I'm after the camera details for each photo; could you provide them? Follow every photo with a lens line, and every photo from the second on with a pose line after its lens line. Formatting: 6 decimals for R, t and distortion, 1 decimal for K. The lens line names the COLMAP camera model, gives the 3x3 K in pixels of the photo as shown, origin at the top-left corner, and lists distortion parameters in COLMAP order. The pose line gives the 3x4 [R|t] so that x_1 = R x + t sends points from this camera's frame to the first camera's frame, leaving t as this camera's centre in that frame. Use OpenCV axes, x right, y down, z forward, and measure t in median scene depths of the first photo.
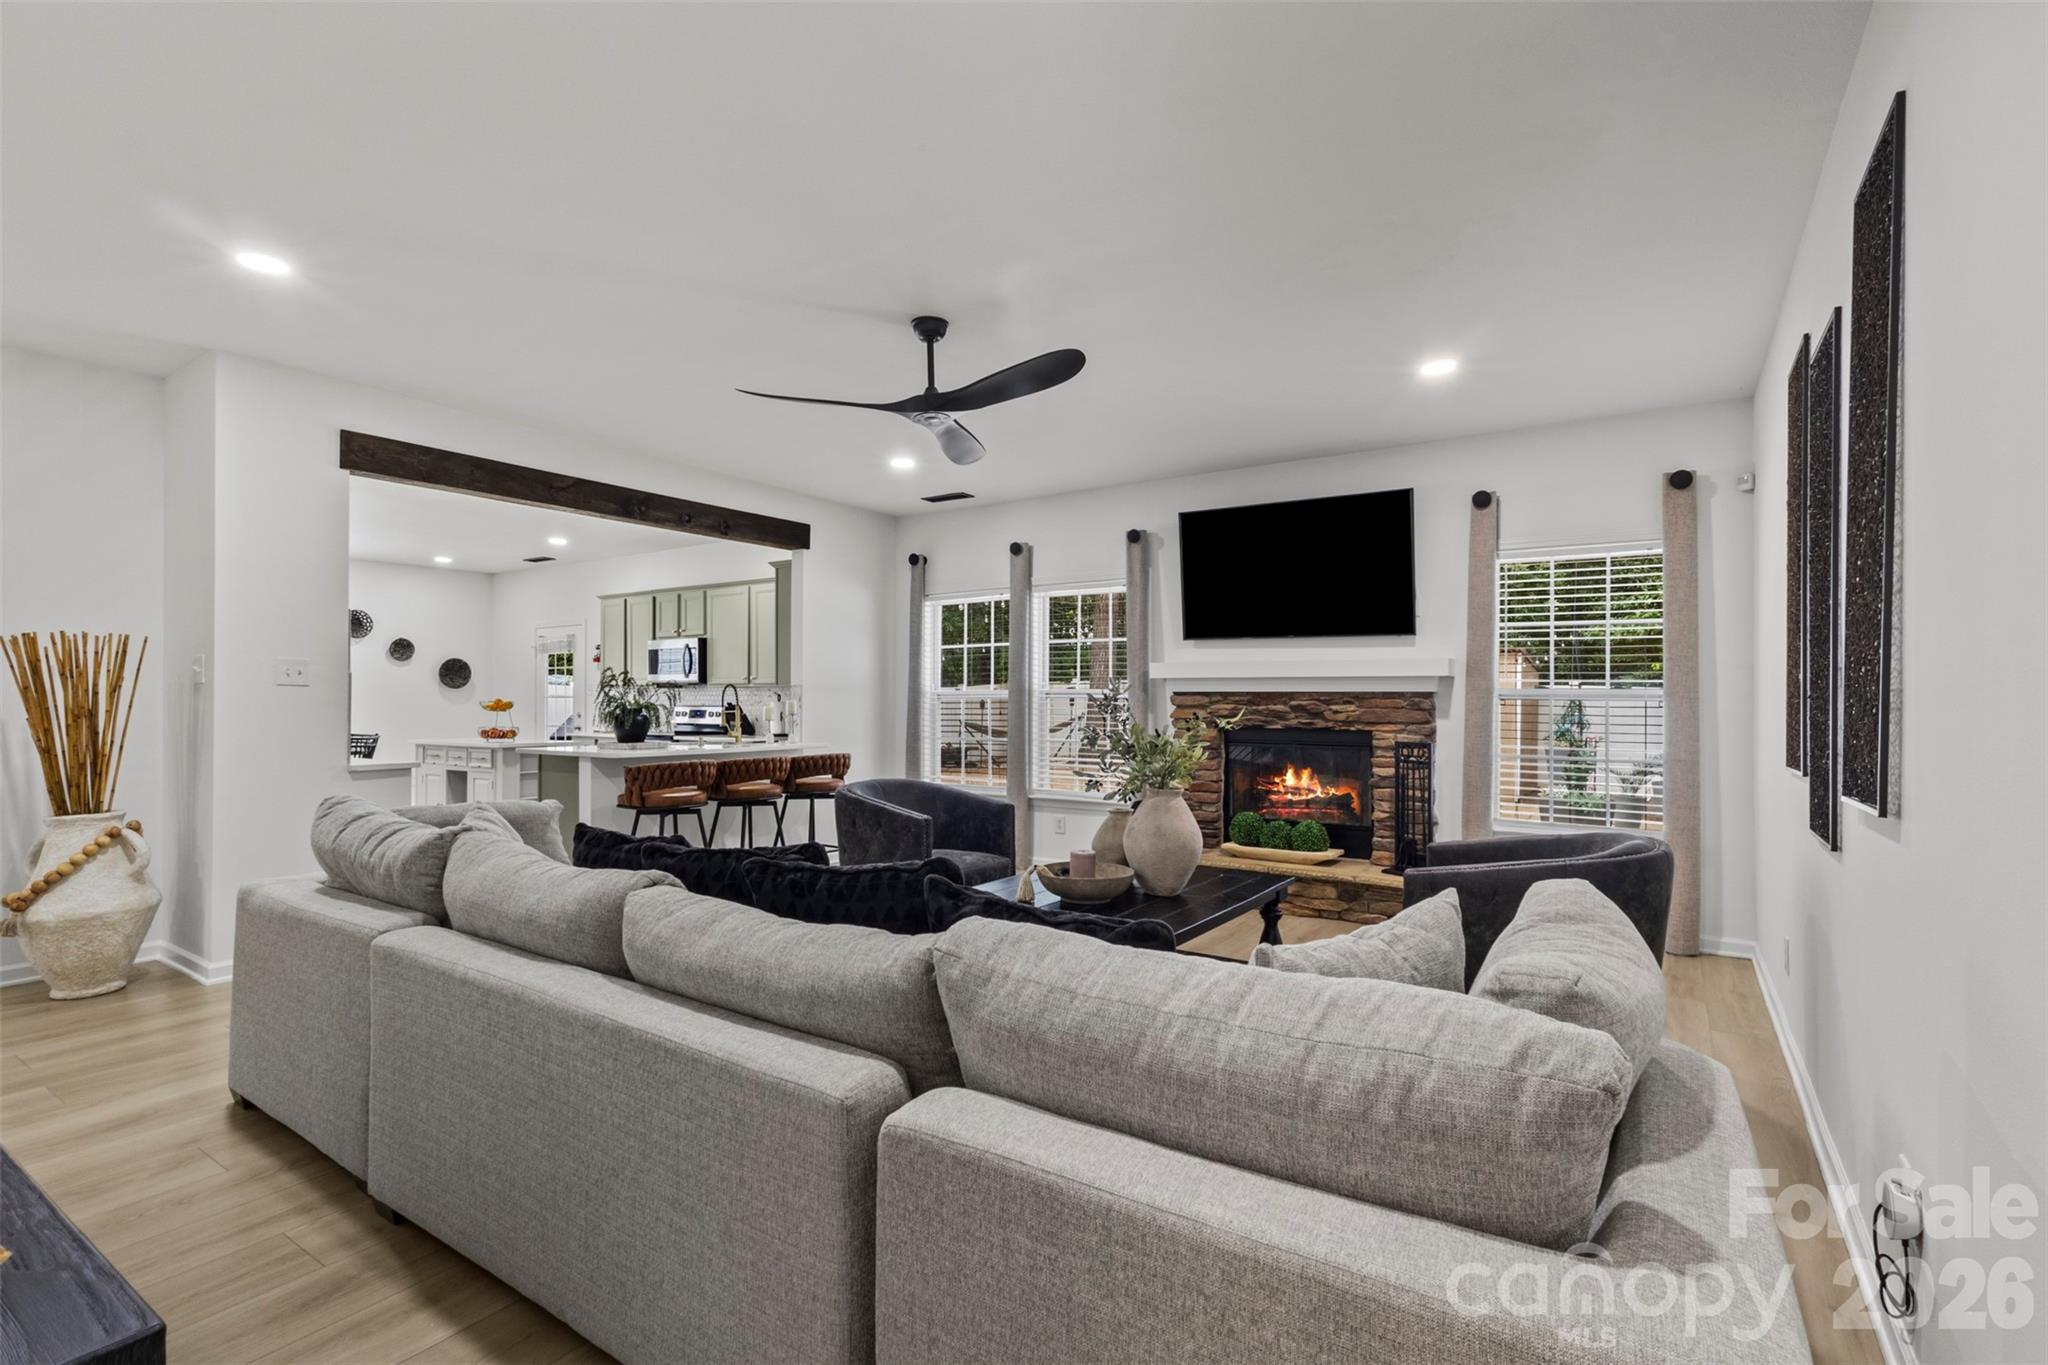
lens RADIAL K [[956.2, 0, 1024.0], [0, 956.2, 682.5], [0, 0, 1]] dist [-0.000106, 0.000319]
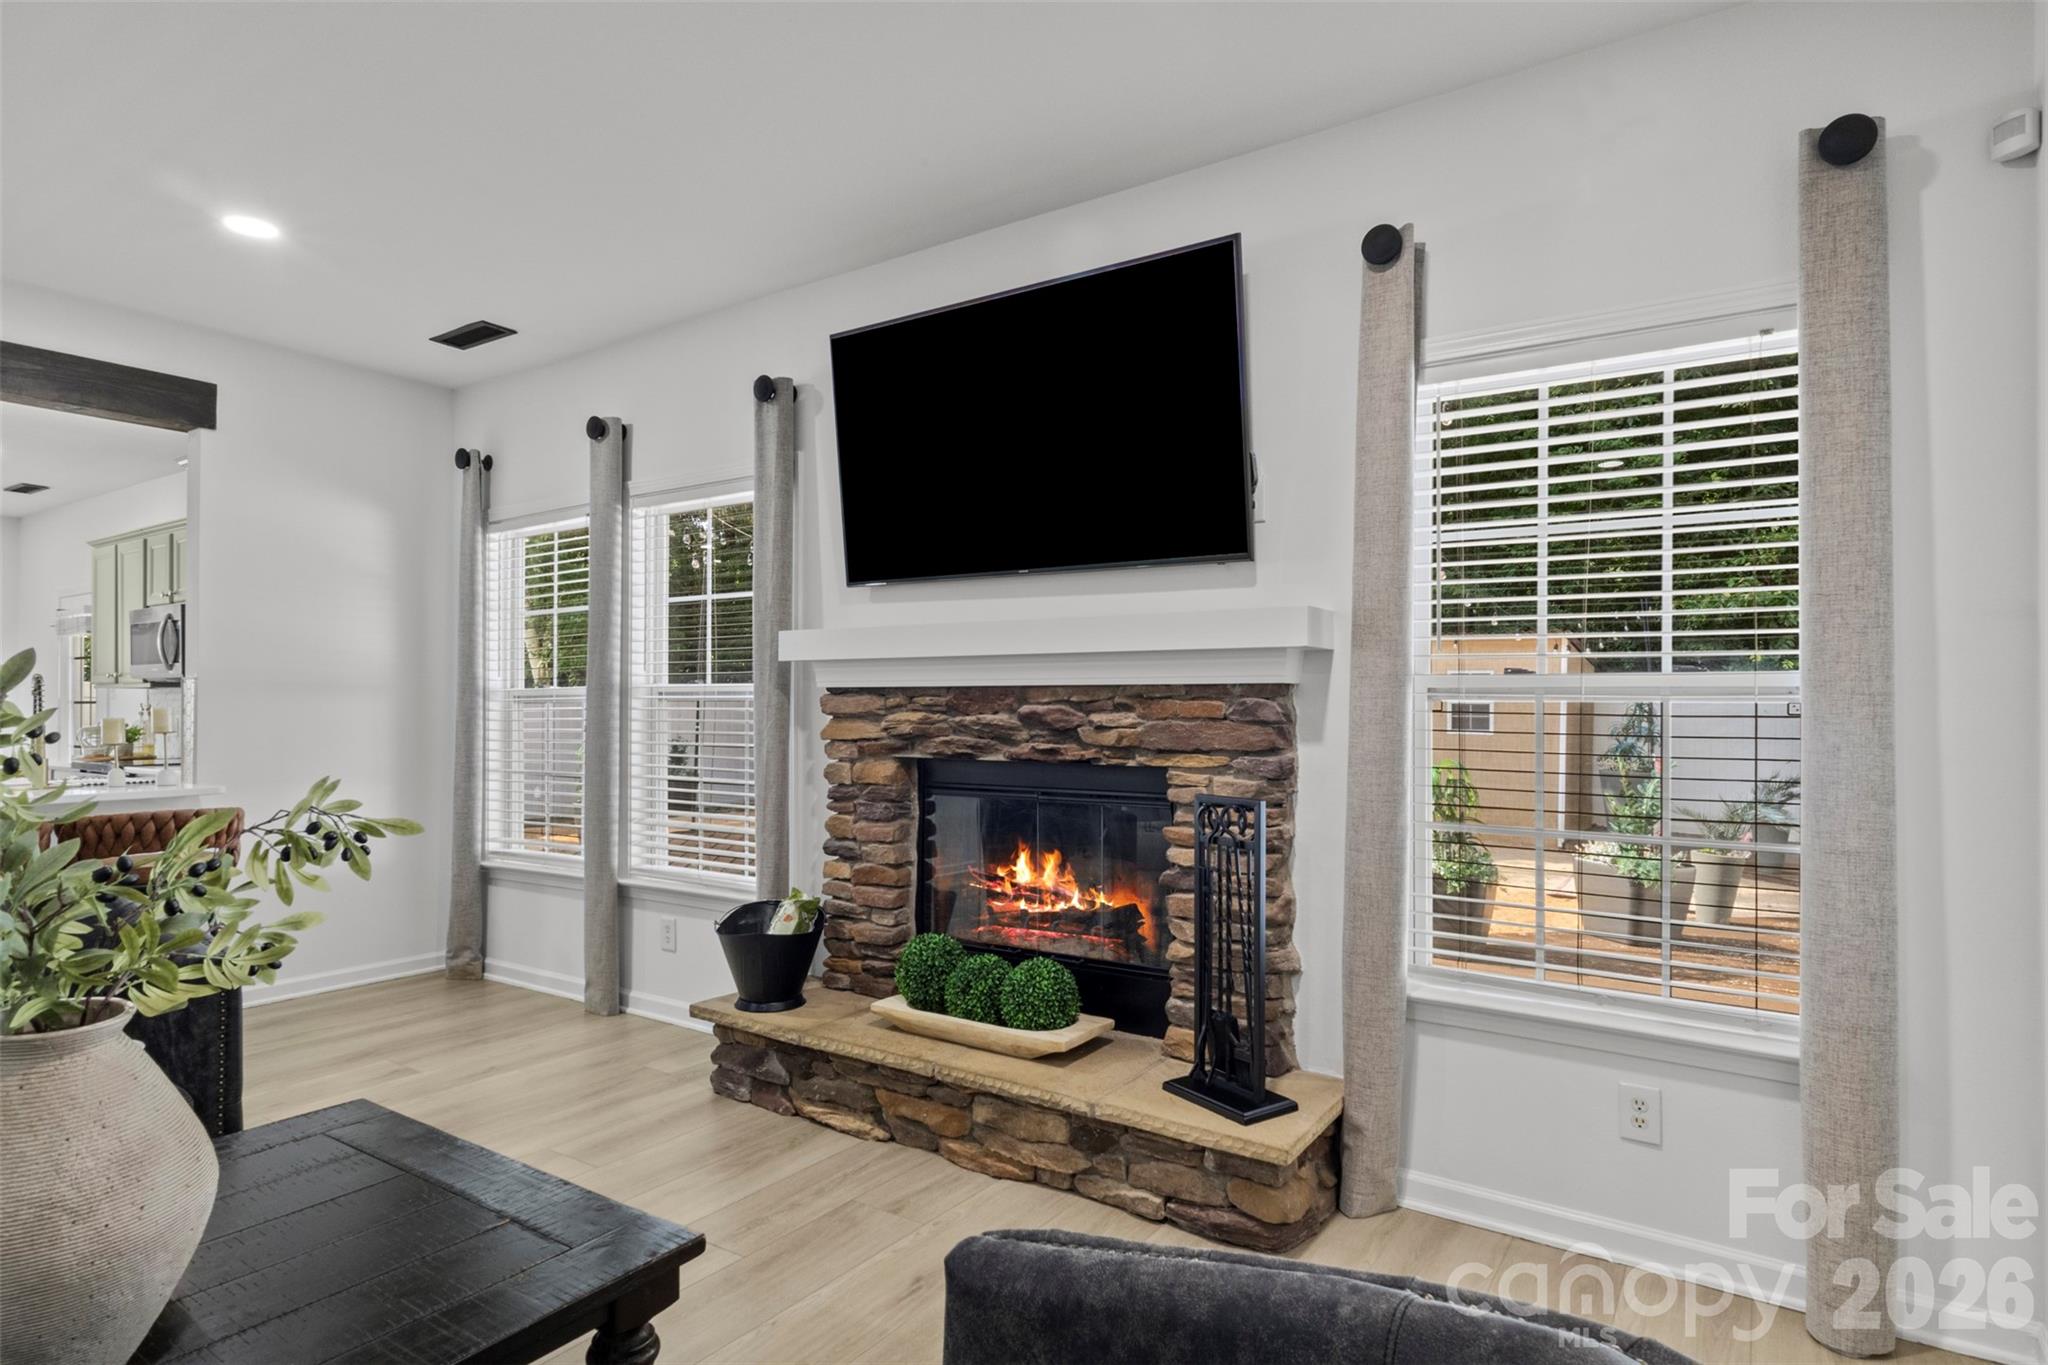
lens RADIAL K [[1104.3, 0, 1020.3], [0, 1104.3, 687.0], [0, 0, 1]] dist [-0.002824, -0.002519]
pose [[0.999965, -0.004070, -0.007260, 0.298580], [0.004099, 0.999984, 0.003921, 0.008645], [0.007244, -0.003950, 0.999966, 0.464716]]
